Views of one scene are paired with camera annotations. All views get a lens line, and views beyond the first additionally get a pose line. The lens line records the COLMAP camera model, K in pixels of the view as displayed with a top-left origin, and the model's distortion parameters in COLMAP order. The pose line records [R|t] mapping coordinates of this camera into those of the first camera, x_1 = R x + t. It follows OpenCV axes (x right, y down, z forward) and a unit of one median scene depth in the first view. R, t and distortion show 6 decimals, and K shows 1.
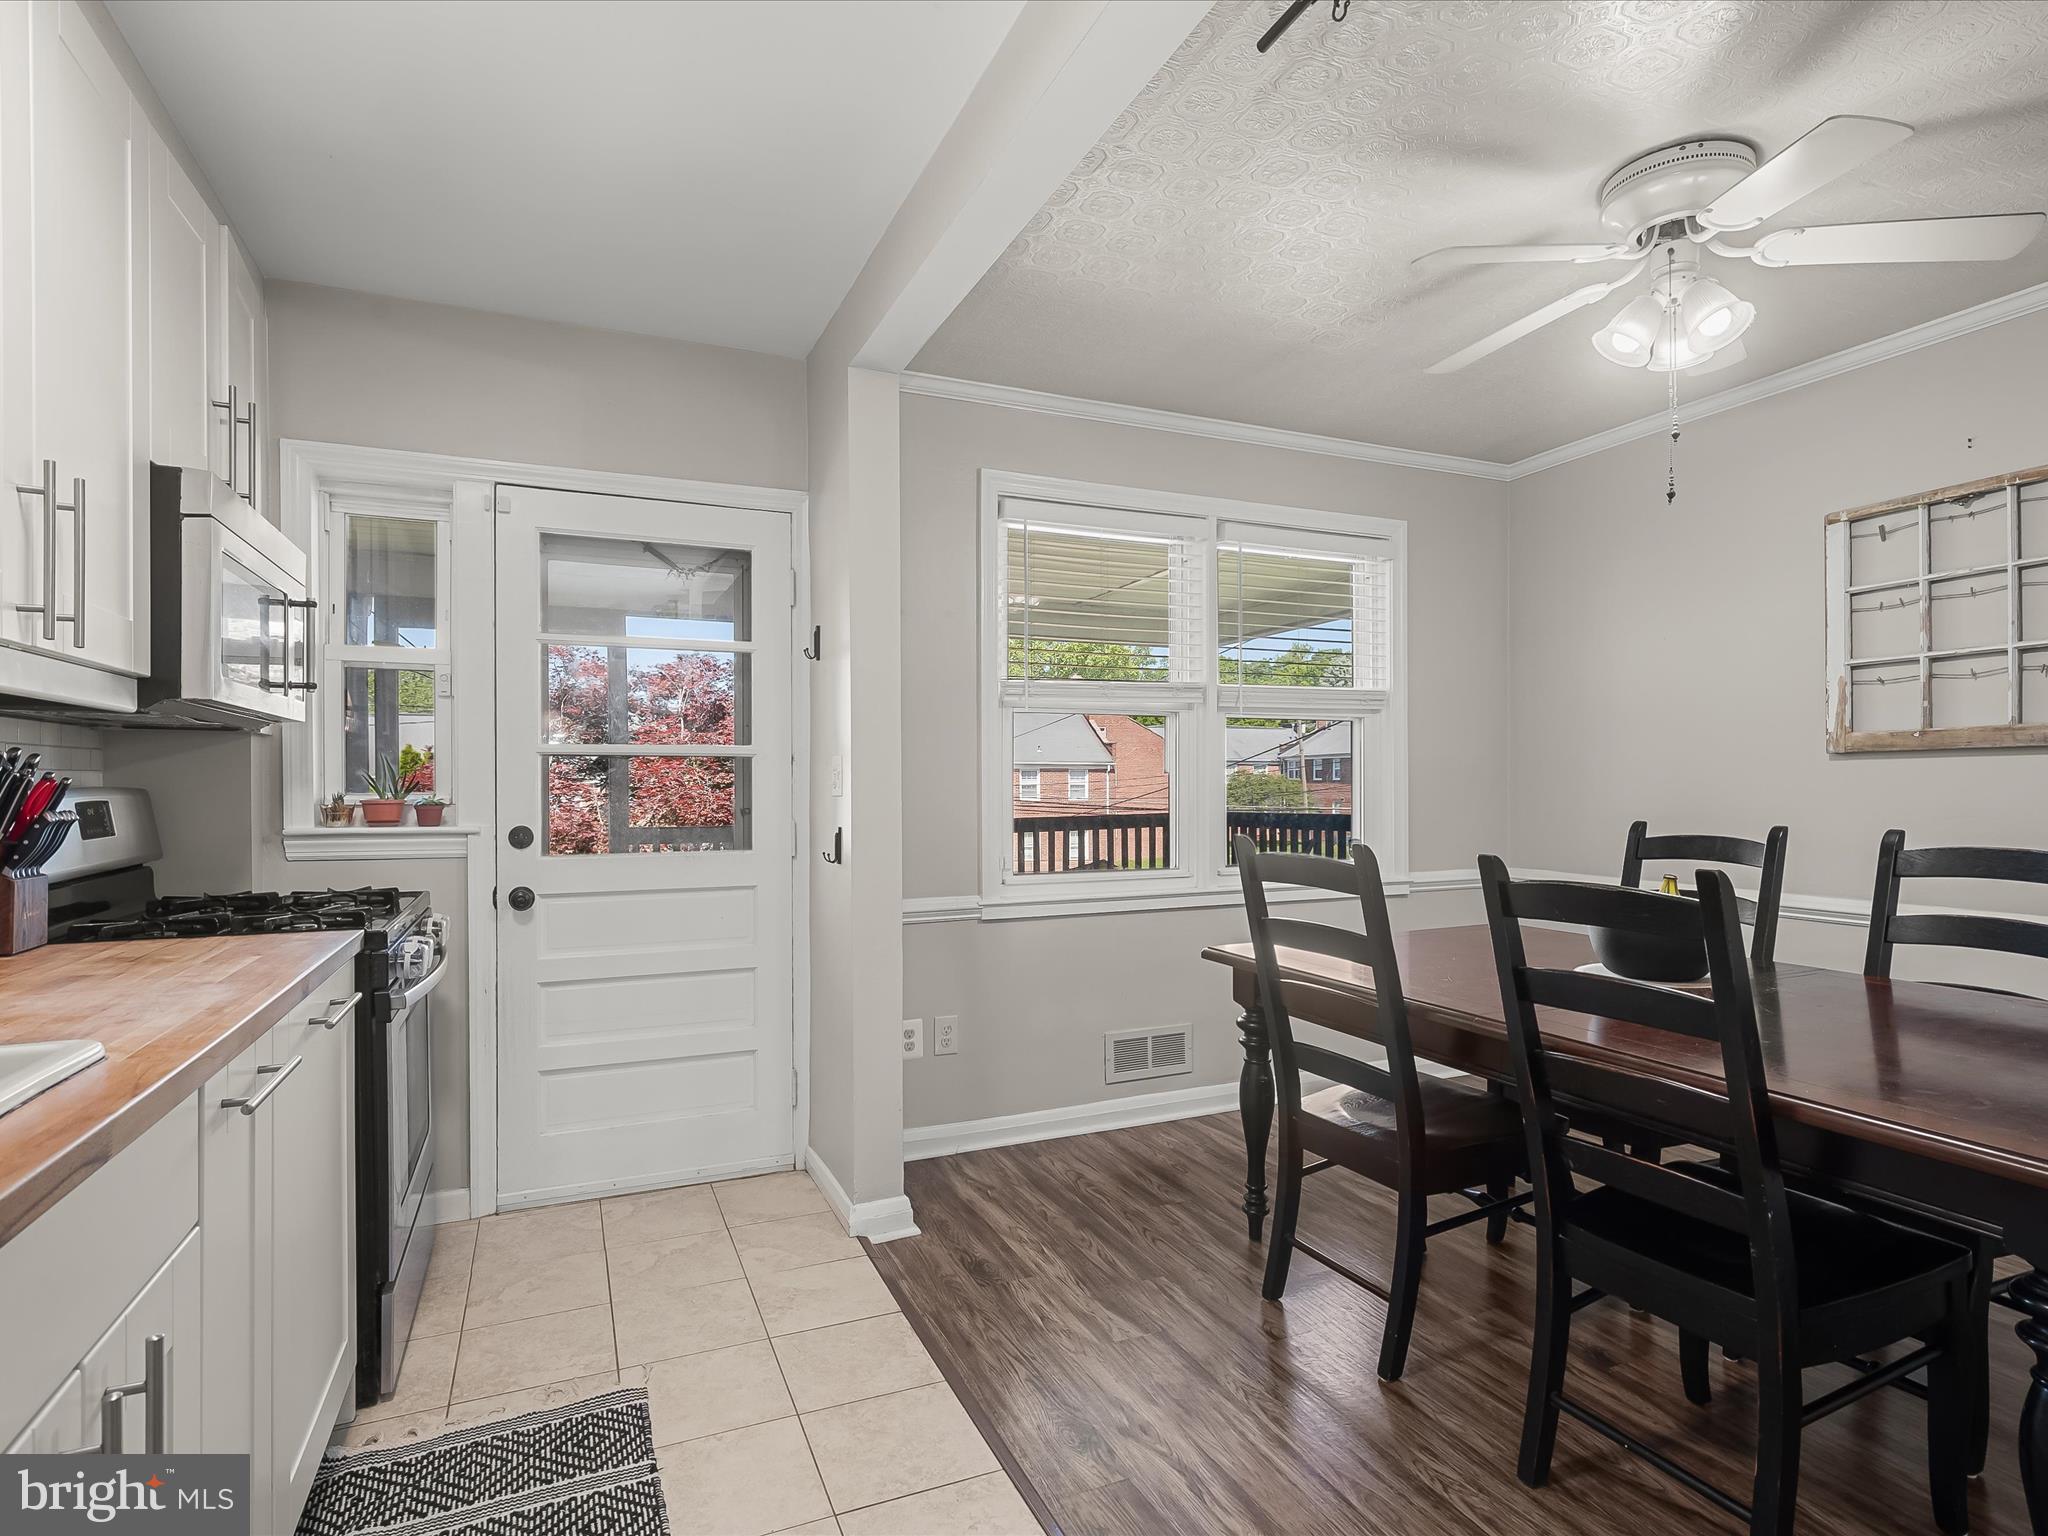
lens RADIAL K [[1036.1, 0, 983.3], [0, 1036.1, 779.5], [0, 0, 1]] dist [0.001885, 0.000456]
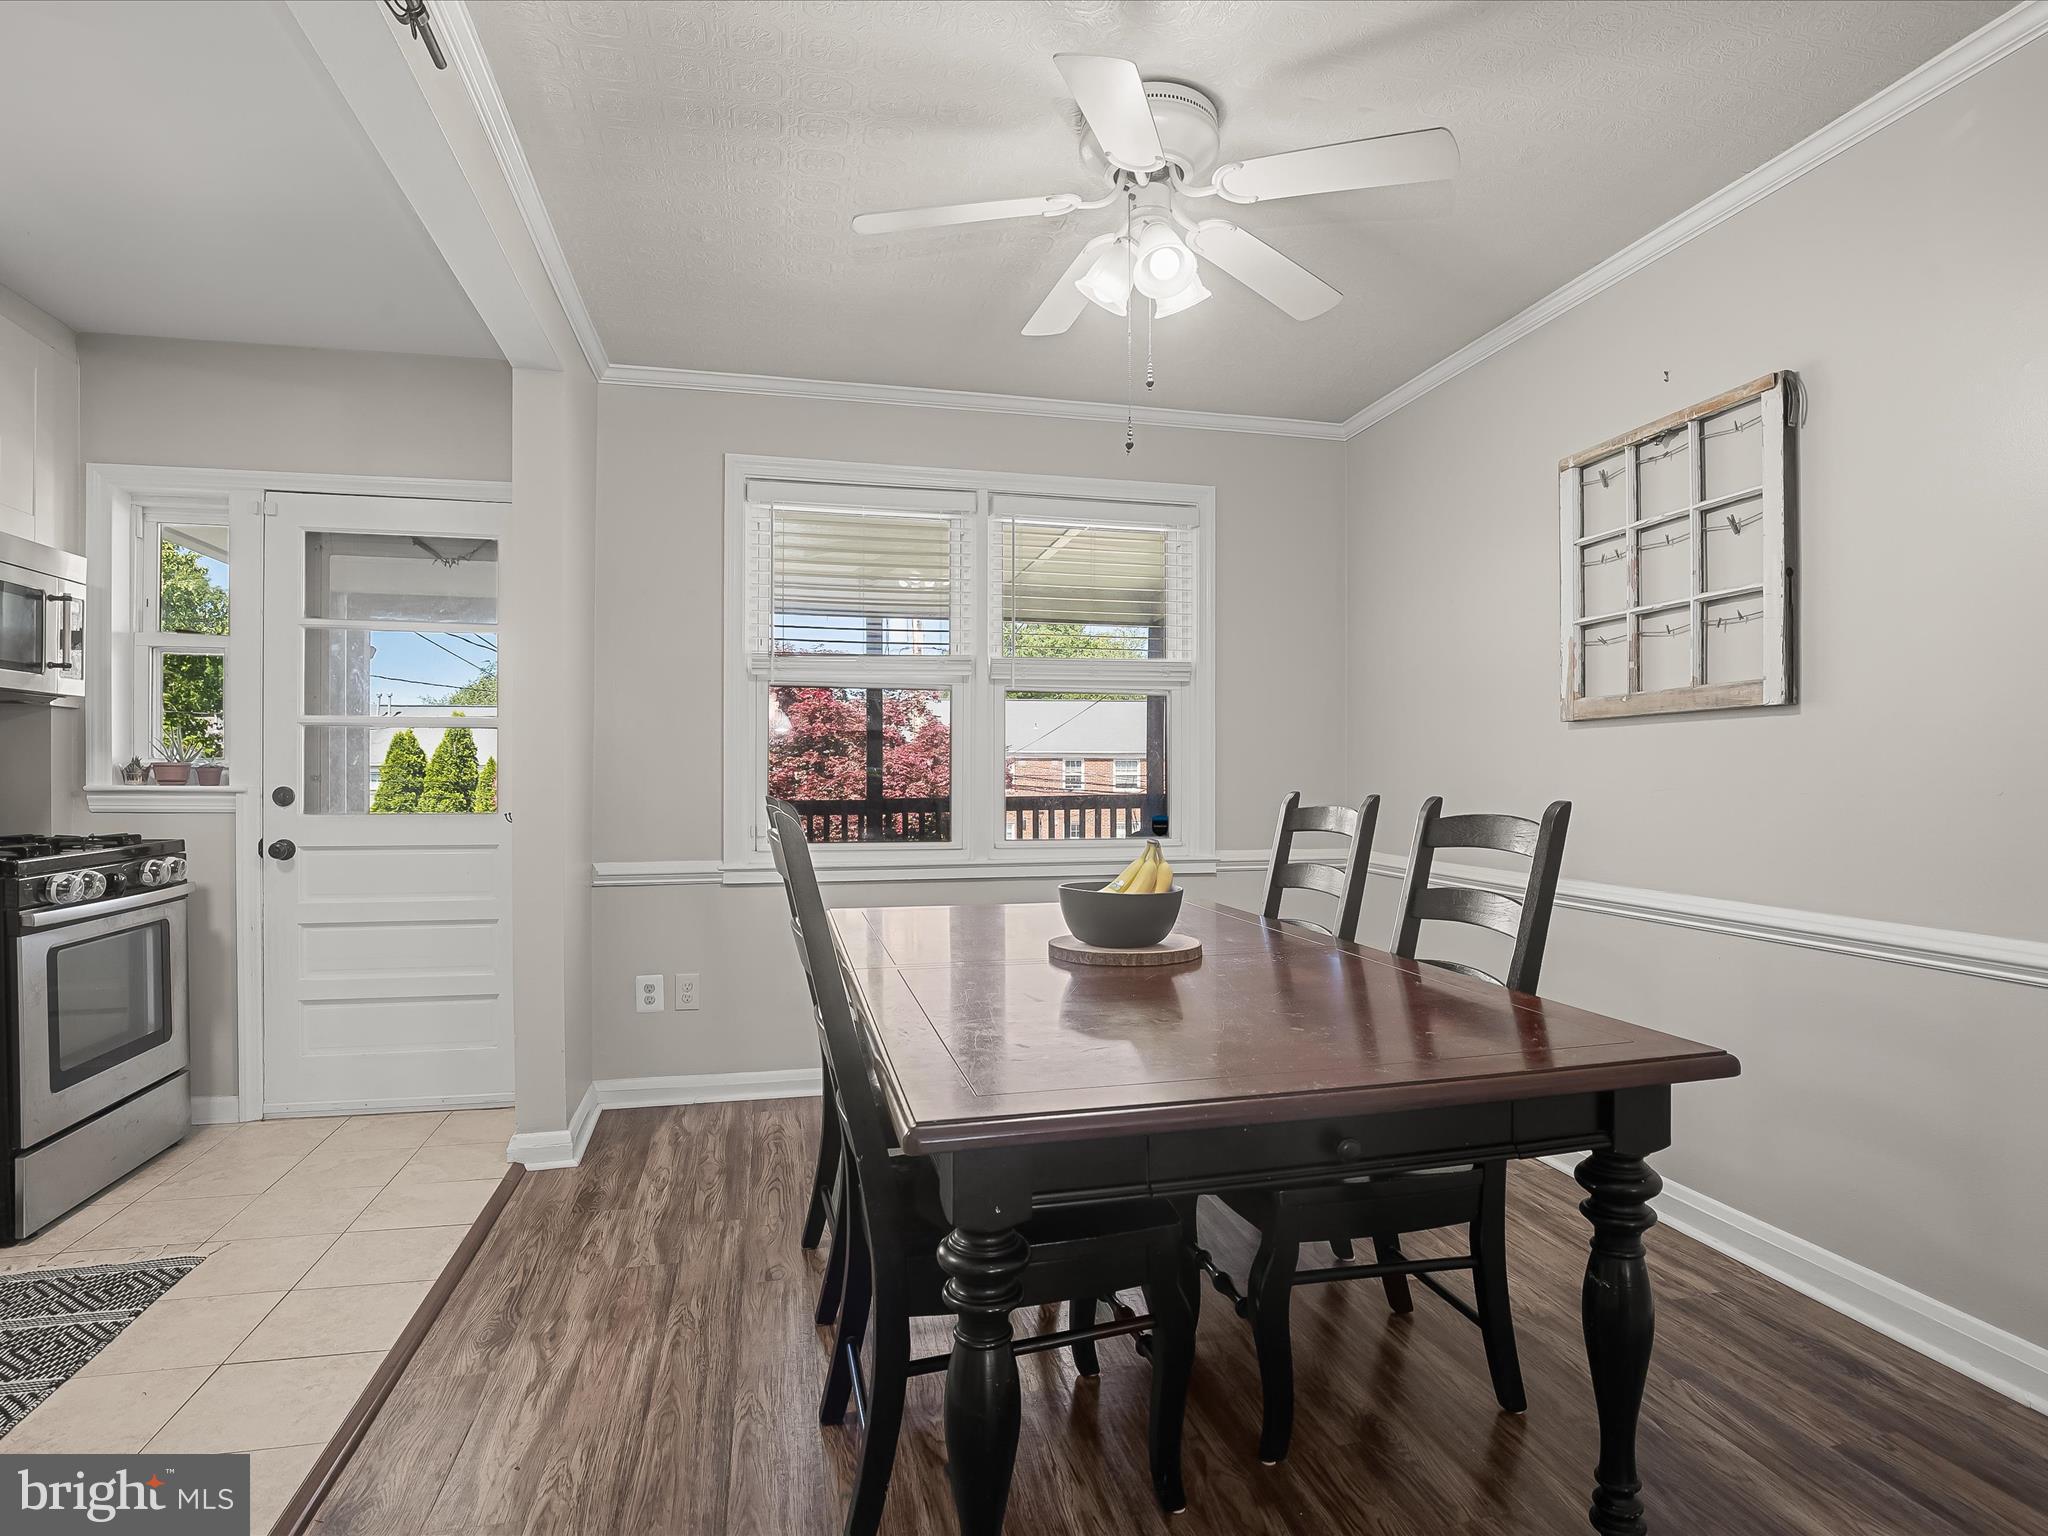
lens RADIAL K [[1039.9, 0, 997.7], [0, 1039.9, 769.8], [0, 0, 1]] dist [-0.026948, 0.001962]
pose [[0.984183, 0.005170, -0.177078, 0.531259], [-0.005264, 0.999986, -0.000060, 0.021786], [0.177075, 0.000991, 0.984197, 0.018575]]
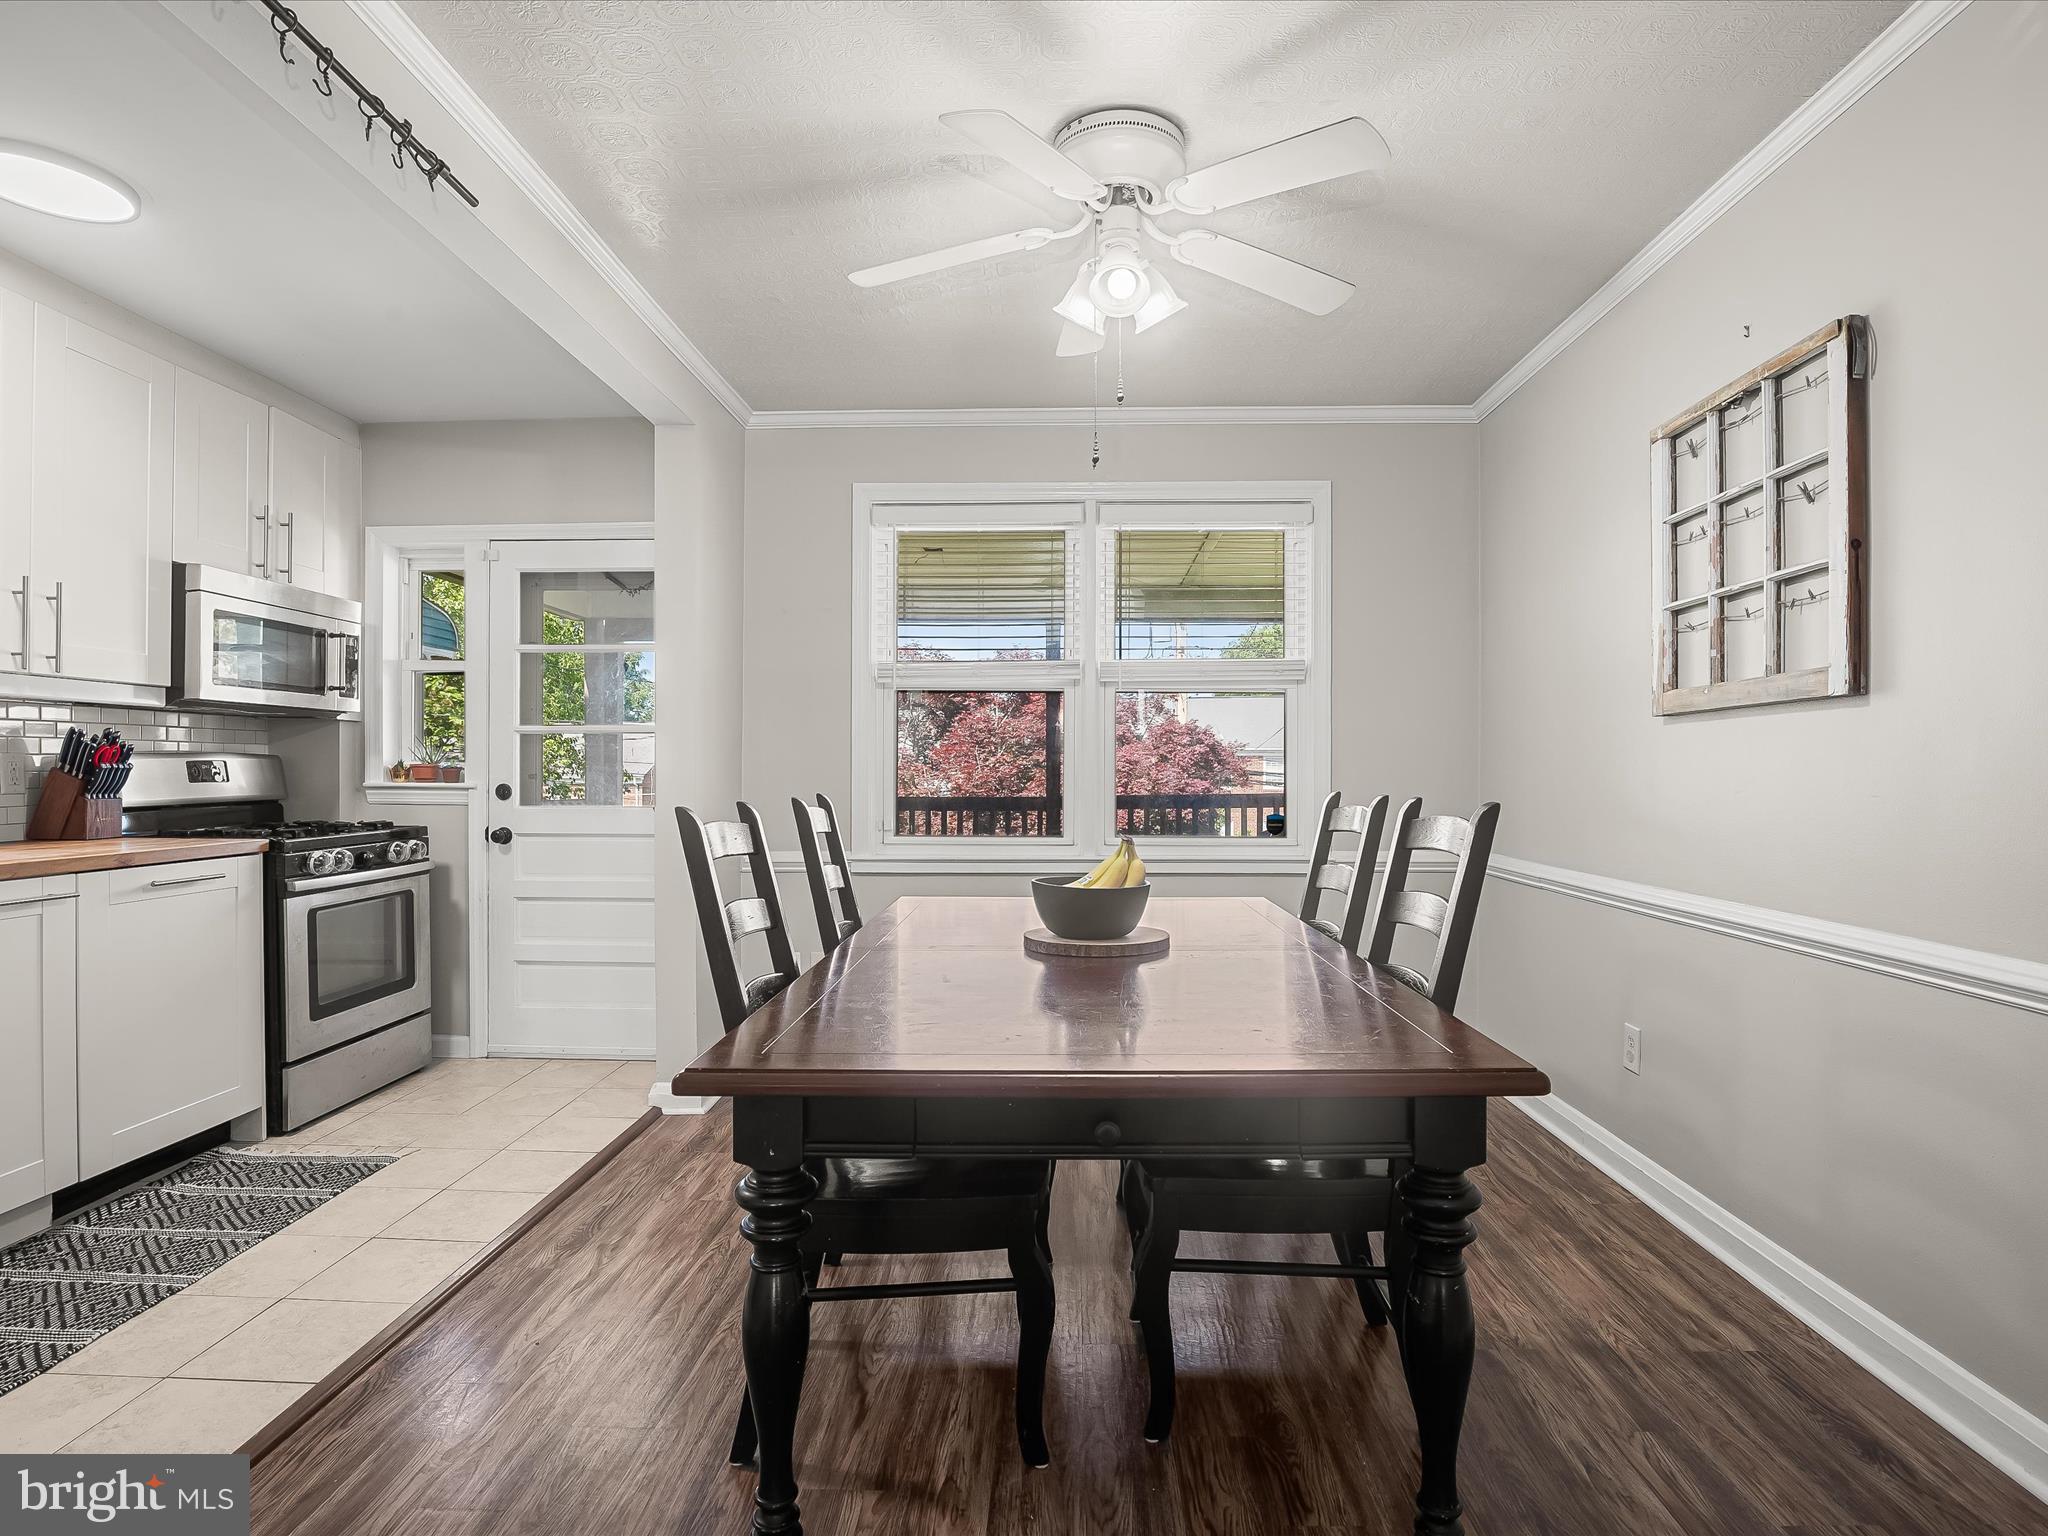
lens RADIAL K [[1022.2, 0, 1024.0], [0, 1022.2, 768.0], [0, 0, 1]] dist [-0.025140, 0.001174]
pose [[0.908476, 0.003987, -0.417917, 0.758581], [-0.003565, 0.999992, 0.001789, 0.018441], [0.417921, -0.000135, 0.908483, 0.048063]]
